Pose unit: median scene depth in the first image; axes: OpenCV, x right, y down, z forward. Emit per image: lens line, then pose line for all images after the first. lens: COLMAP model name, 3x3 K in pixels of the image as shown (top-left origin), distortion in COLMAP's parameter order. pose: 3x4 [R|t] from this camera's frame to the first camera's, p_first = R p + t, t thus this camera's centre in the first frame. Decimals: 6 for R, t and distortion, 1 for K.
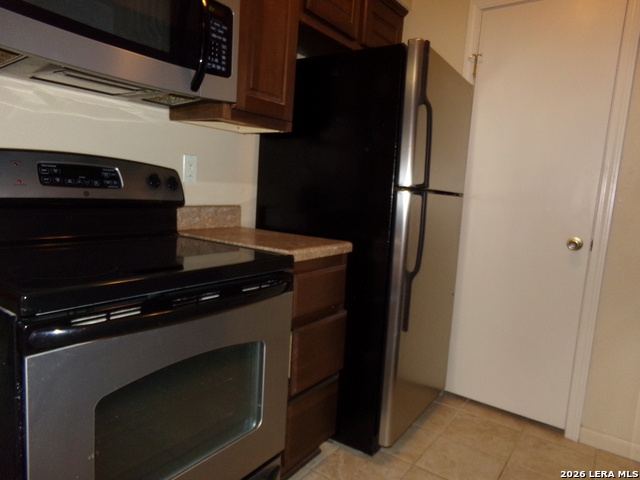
lens RADIAL K [[441.5, 0, 319.7], [0, 441.5, 243.1], [0, 0, 1]] dist [-0.090395, 0.170513]
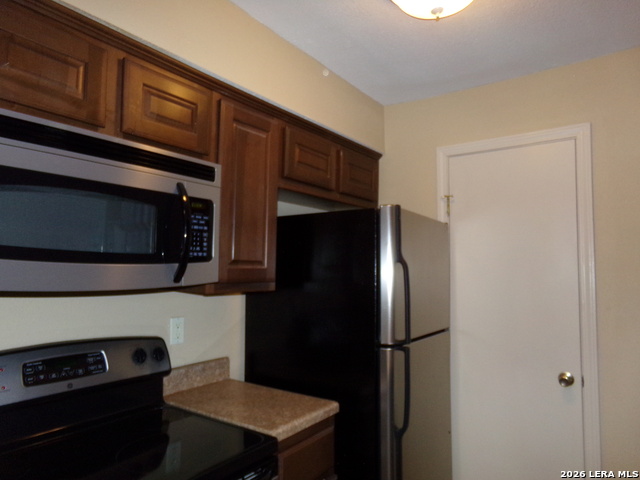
lens RADIAL K [[439.2, 0, 318.7], [0, 439.2, 247.0], [0, 0, 1]] dist [-0.020856, 0.048342]
pose [[0.998622, -0.052397, 0.002895, 0.044550], [0.052085, 0.982952, -0.176330, -0.177858], [0.006394, 0.176237, 0.984327, -0.044285]]
